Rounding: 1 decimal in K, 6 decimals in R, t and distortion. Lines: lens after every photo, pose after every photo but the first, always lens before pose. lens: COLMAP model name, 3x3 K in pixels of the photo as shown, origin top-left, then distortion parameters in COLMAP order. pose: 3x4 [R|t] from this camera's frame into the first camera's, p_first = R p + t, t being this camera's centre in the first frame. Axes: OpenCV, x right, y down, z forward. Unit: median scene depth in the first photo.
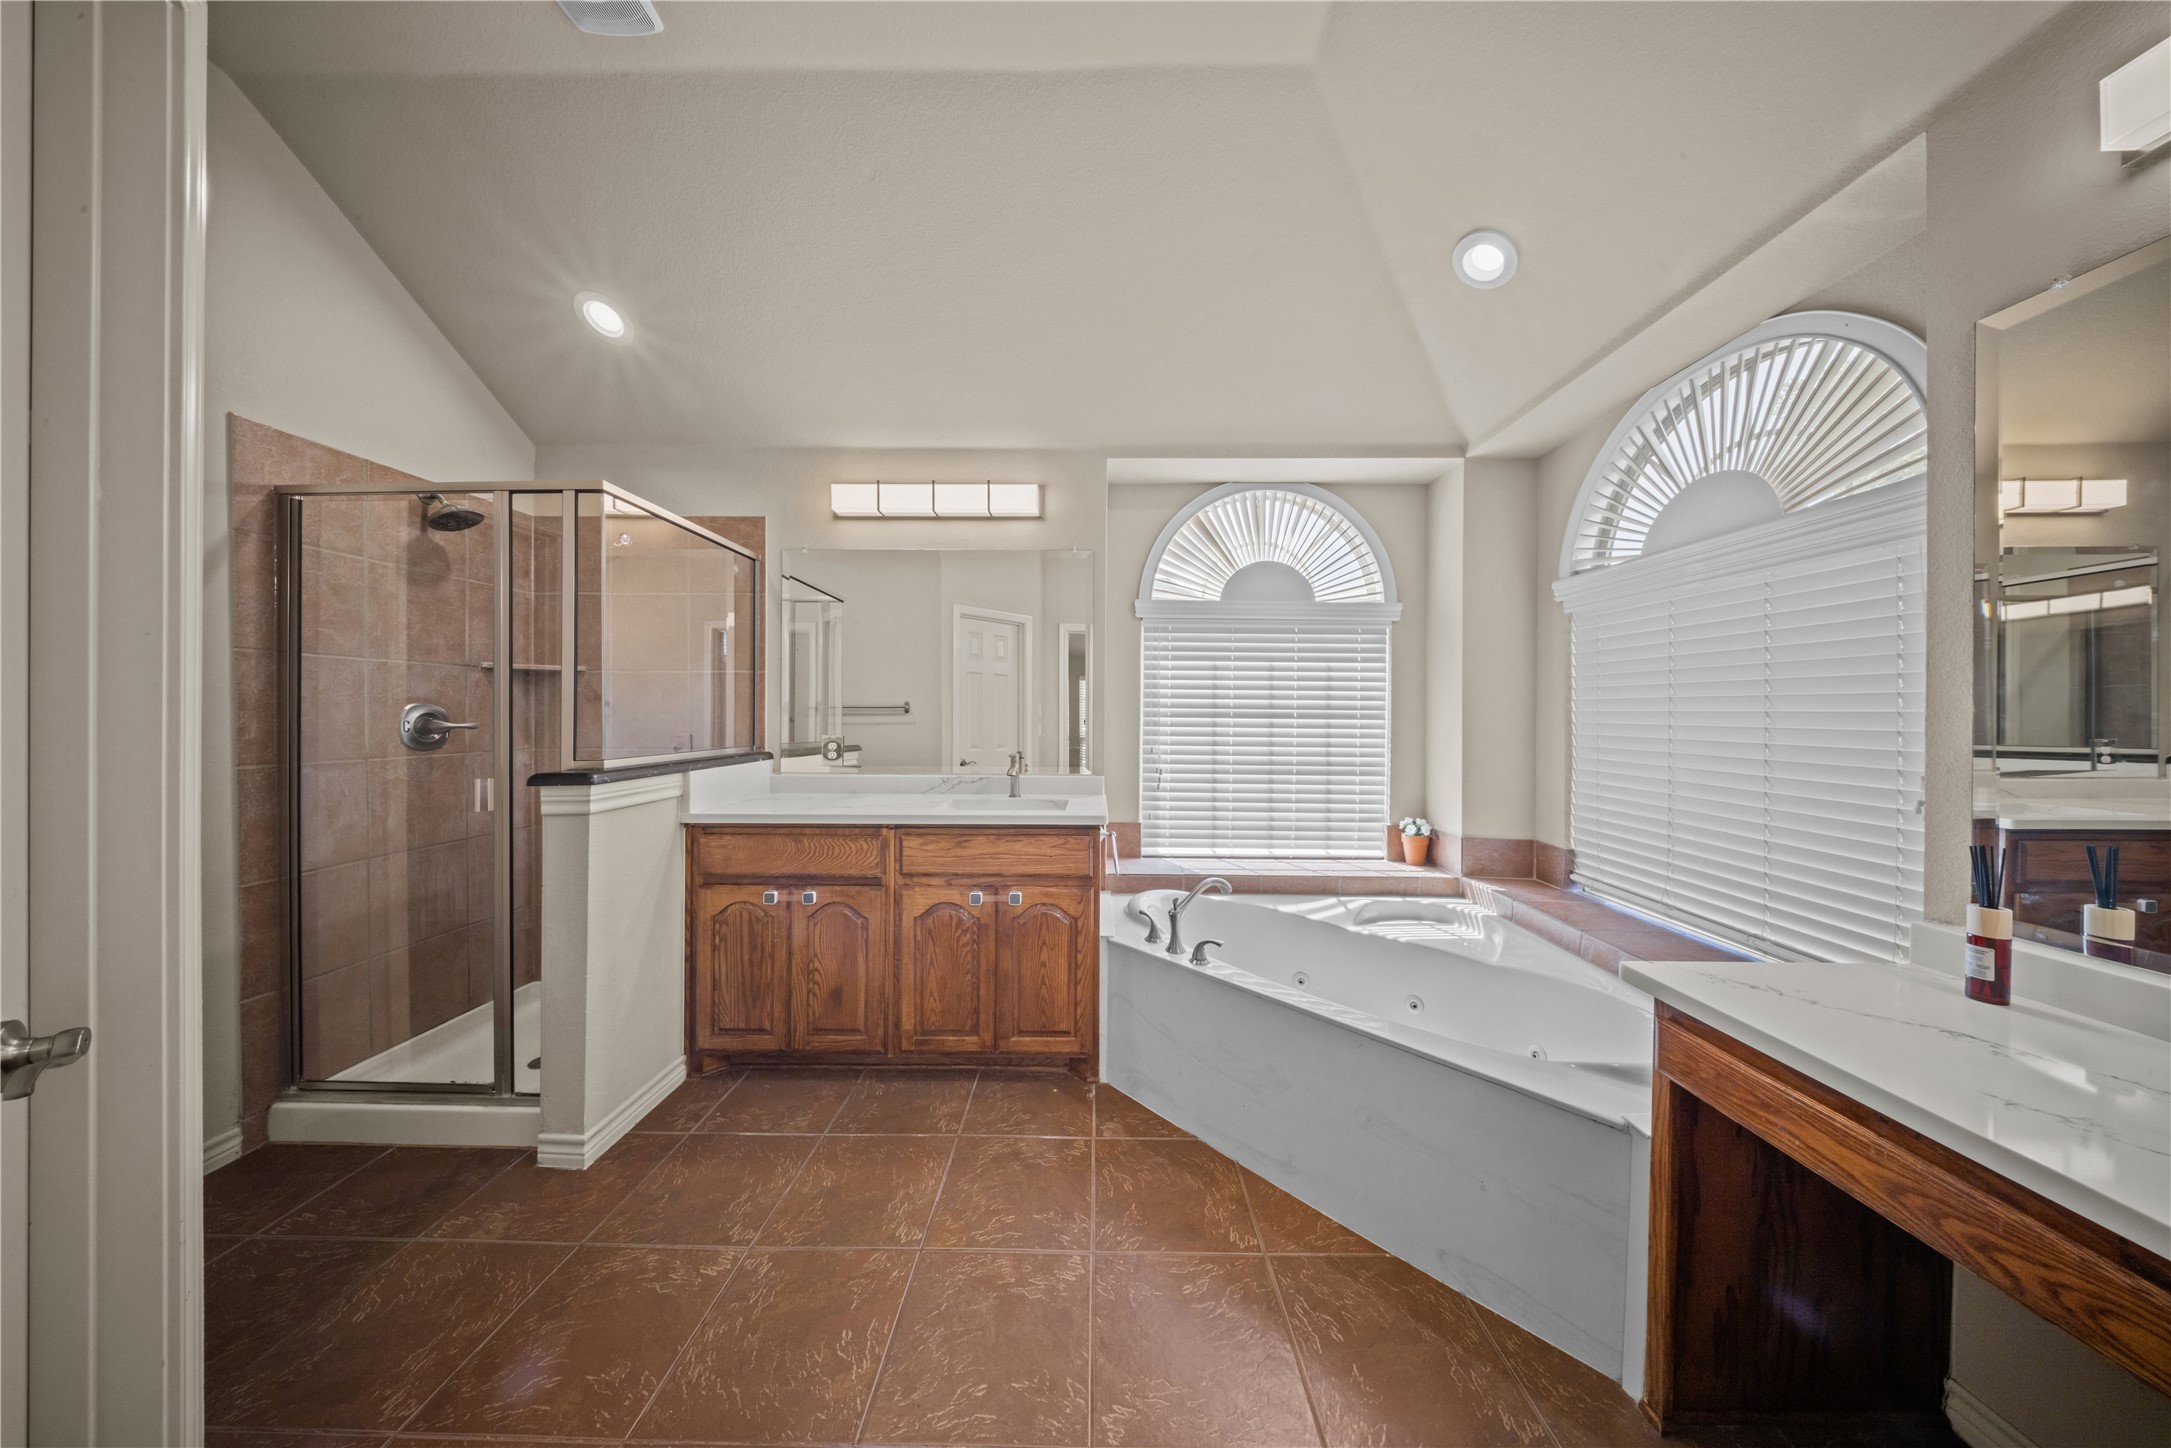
lens RADIAL K [[633.2, 0, 1088.1], [0, 633.2, 718.6], [0, 0, 1]] dist [0.003916, -0.000110]
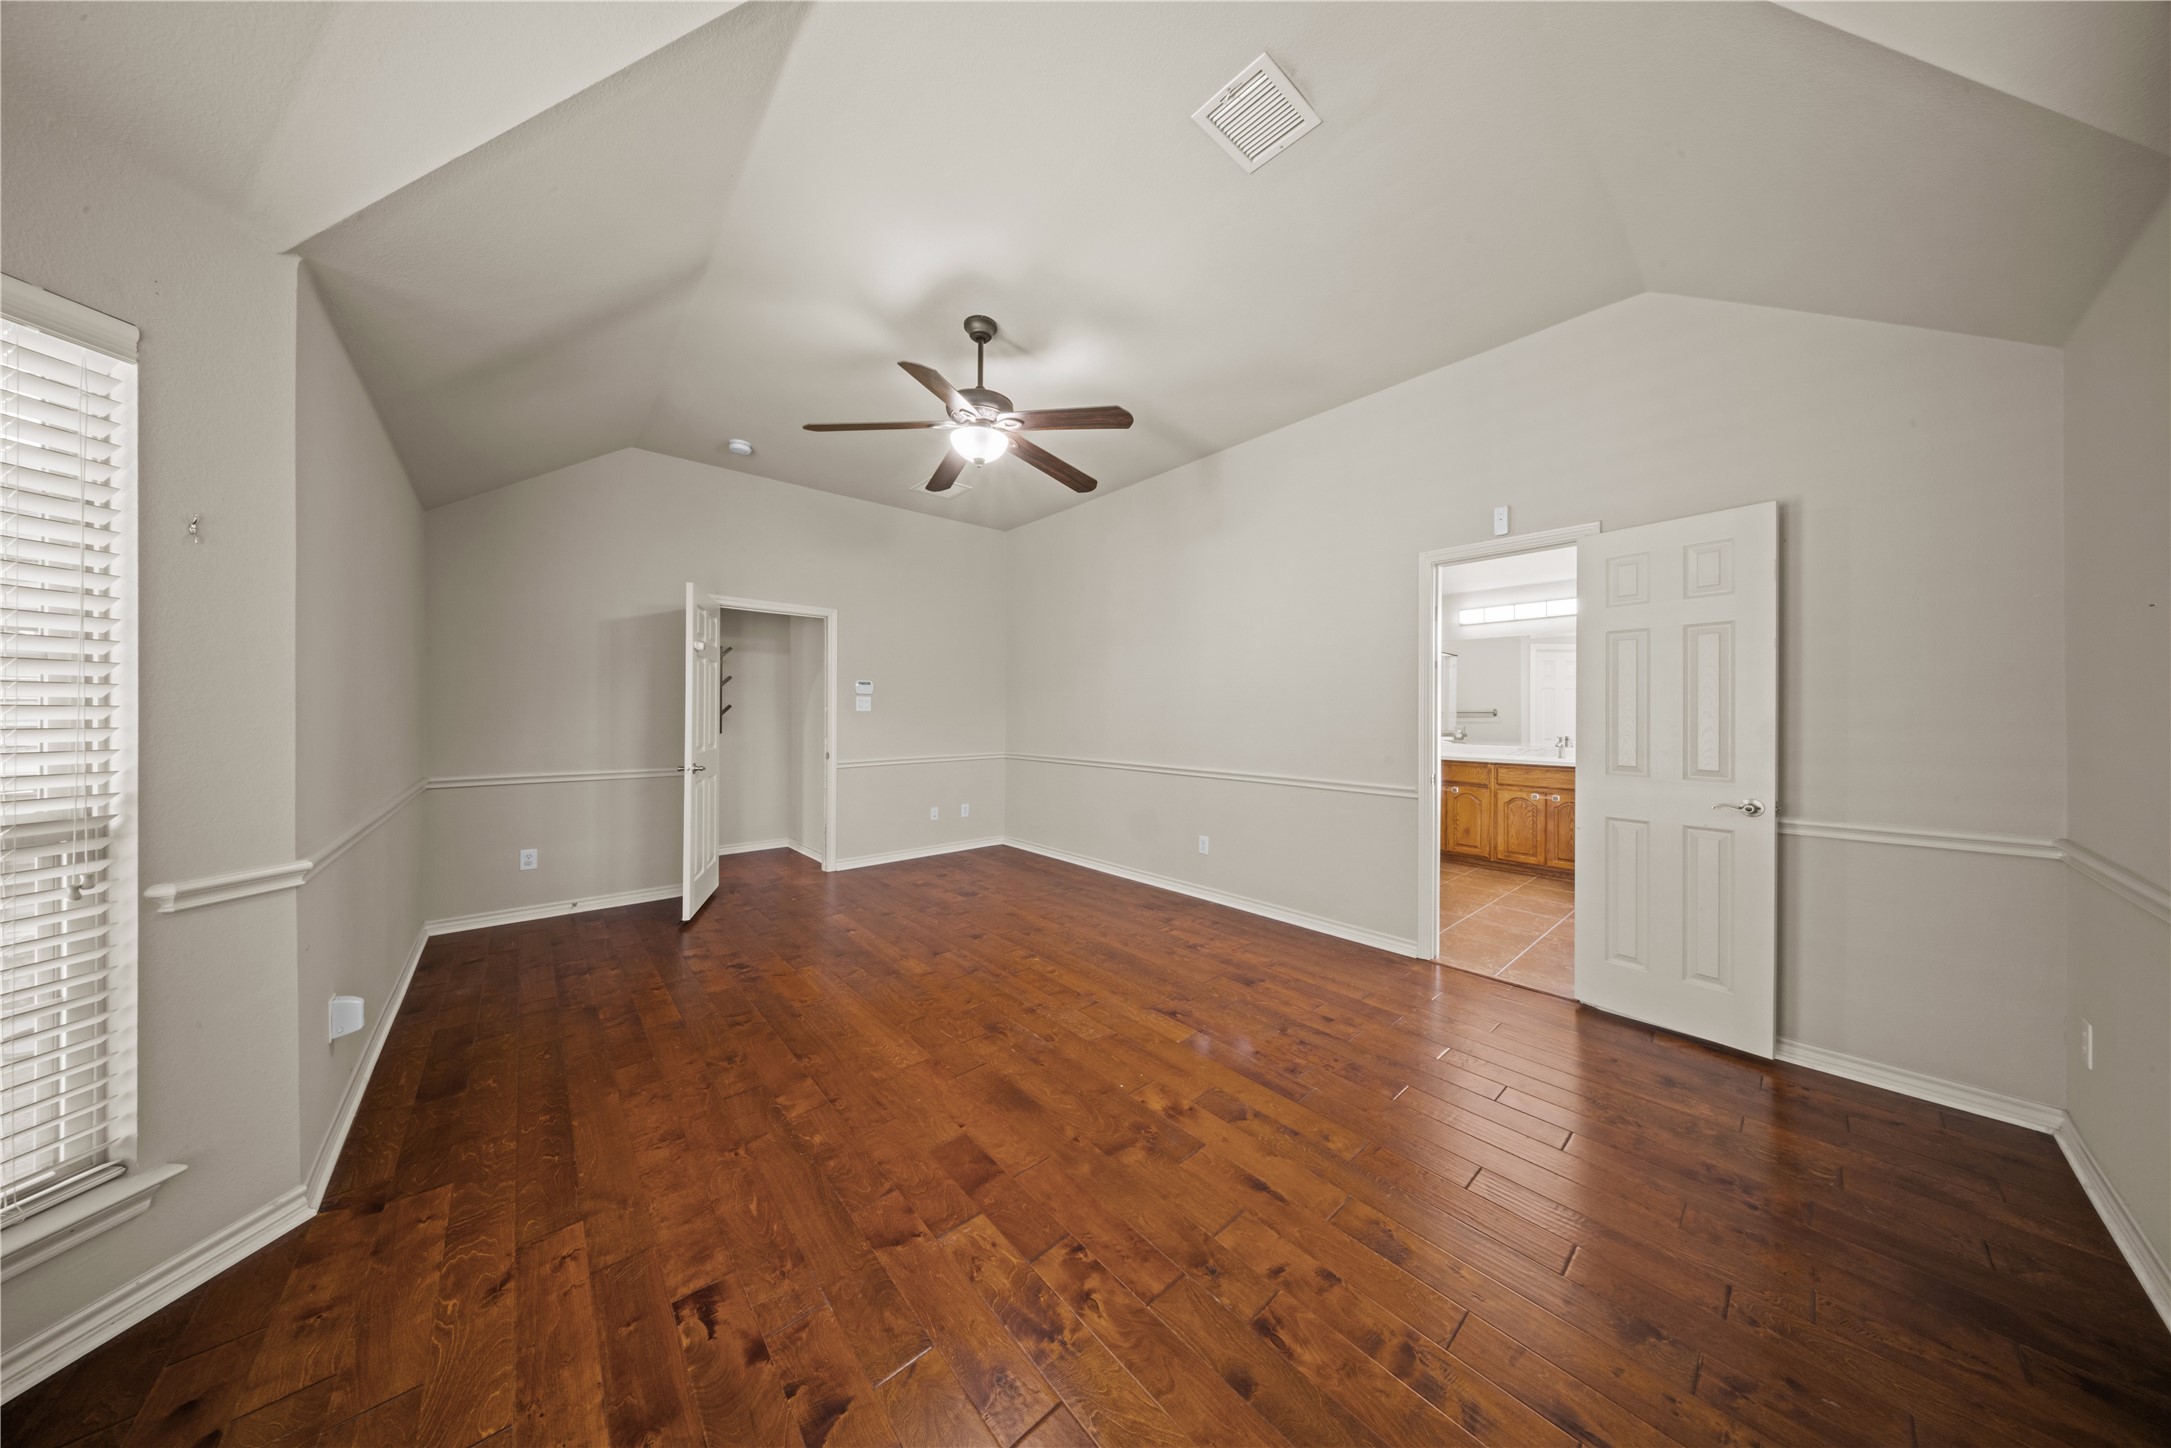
lens RADIAL K [[633.2, 0, 1088.1], [0, 633.2, 718.6], [0, 0, 1]] dist [0.003916, -0.000110]
pose [[0.673200, 0.001457, -0.739459, 0.391550], [-0.004053, 0.999990, -0.001719, 0.010767], [0.739449, 0.004154, 0.673199, -1.582821]]
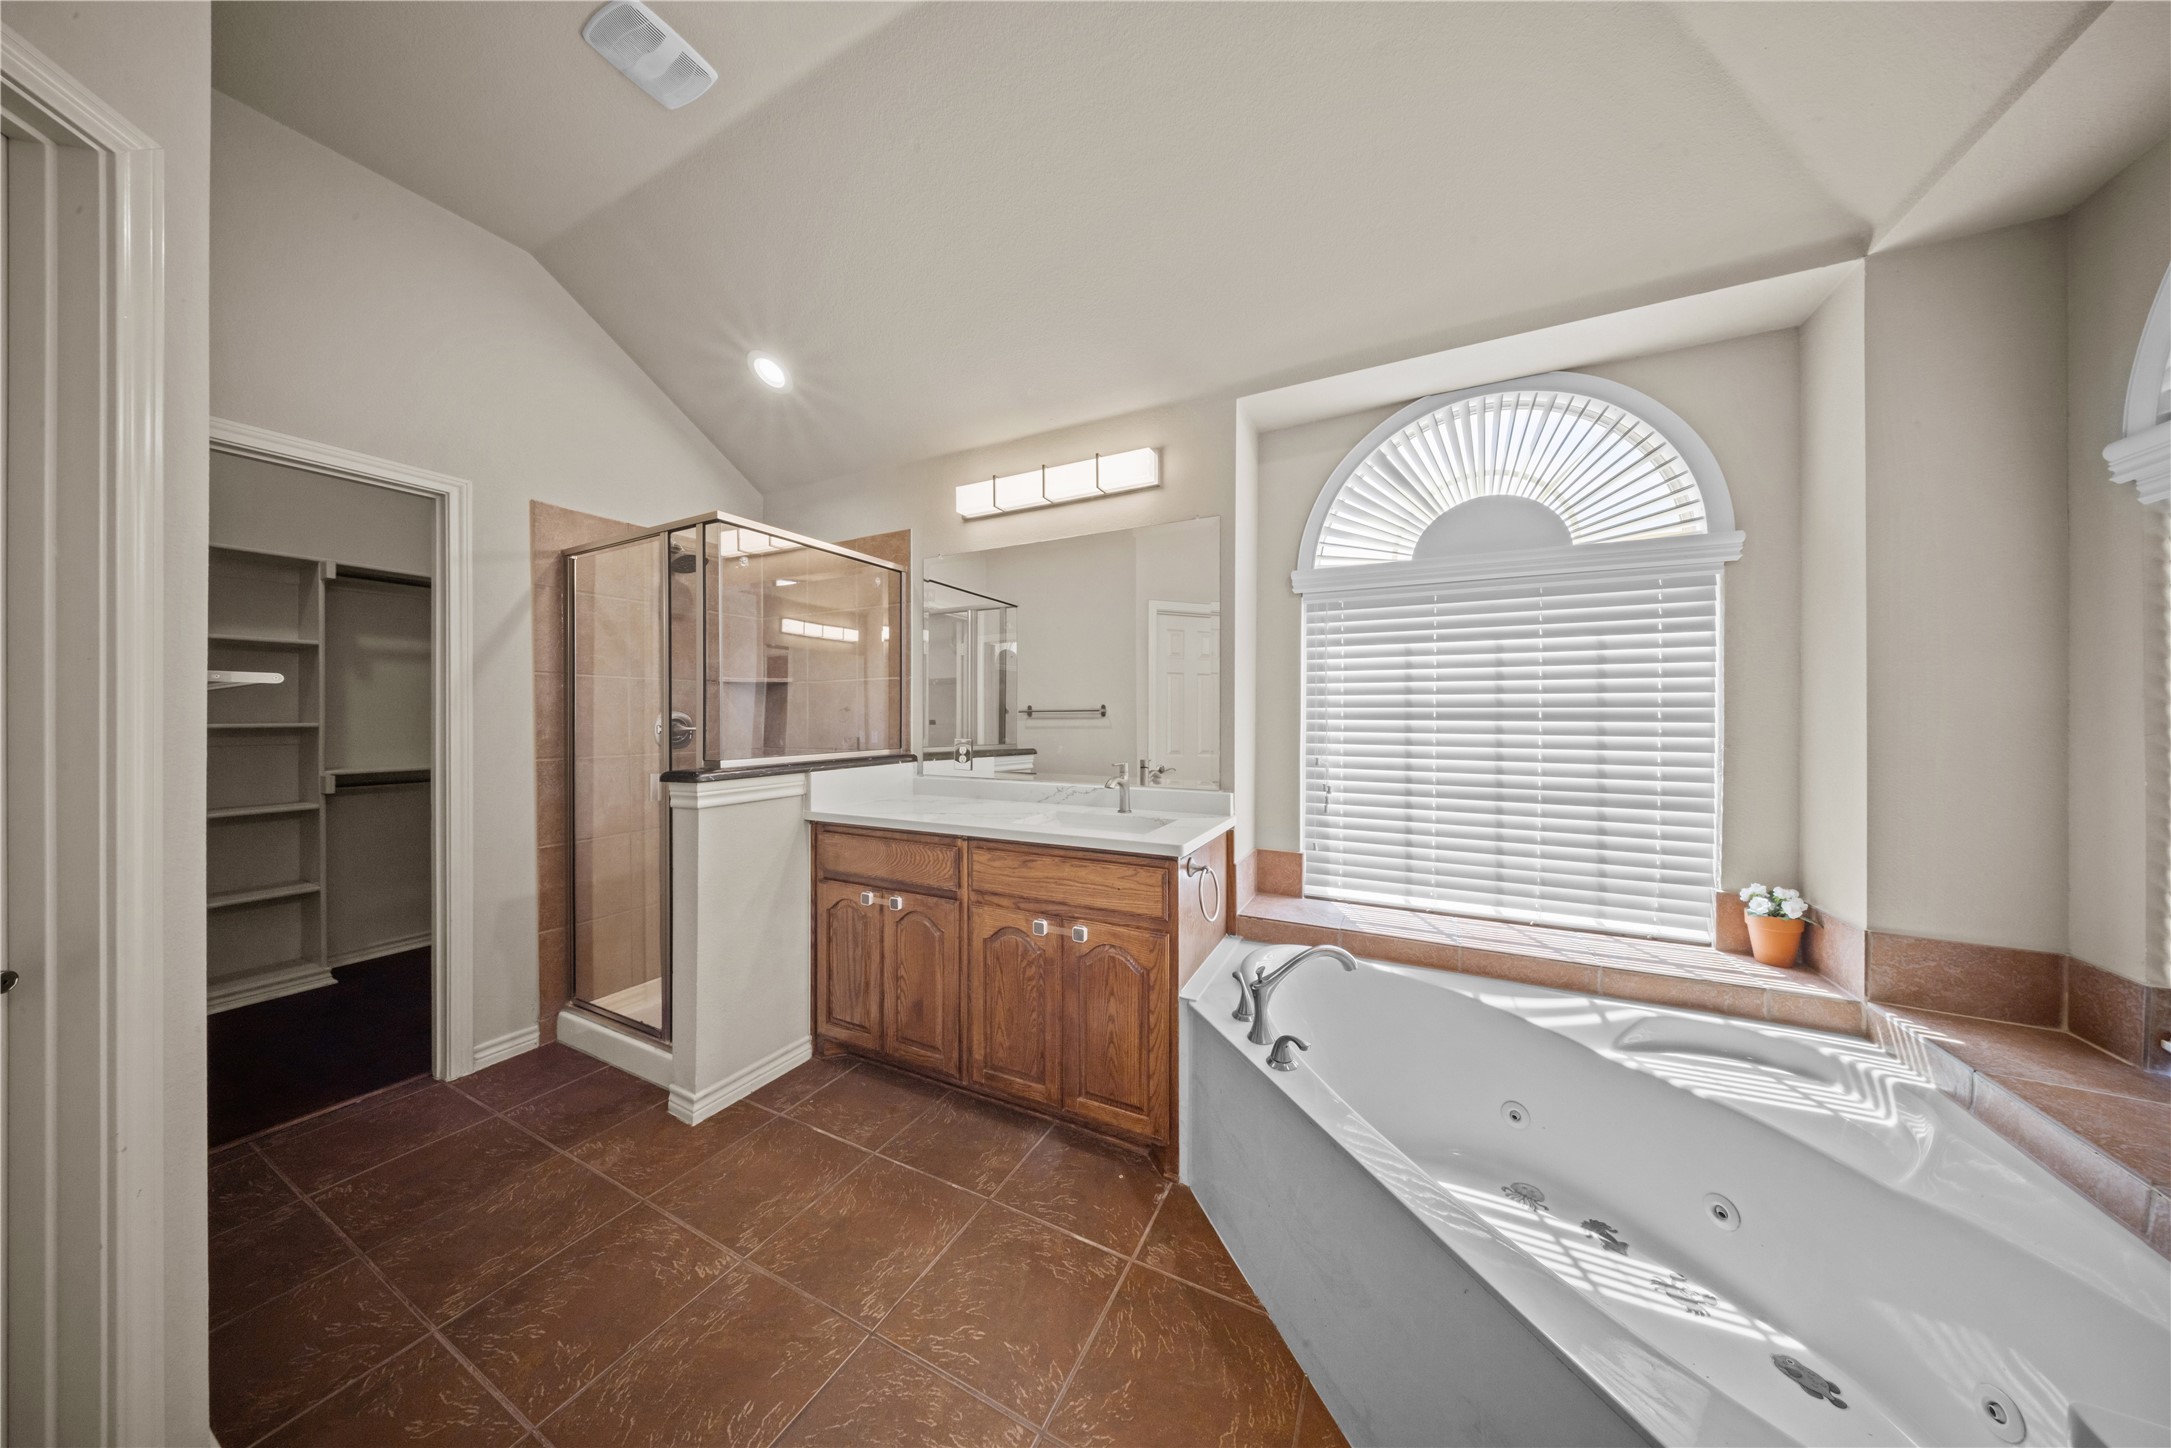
lens RADIAL K [[637.9, 0, 1091.7], [0, 637.9, 721.3], [0, 0, 1]] dist [0.009259, -0.003891]
pose [[0.899750, -0.003906, -0.436387, 0.249441], [0.003422, 0.999992, -0.001893, 0.000468], [0.436392, 0.000210, 0.899757, 0.215862]]
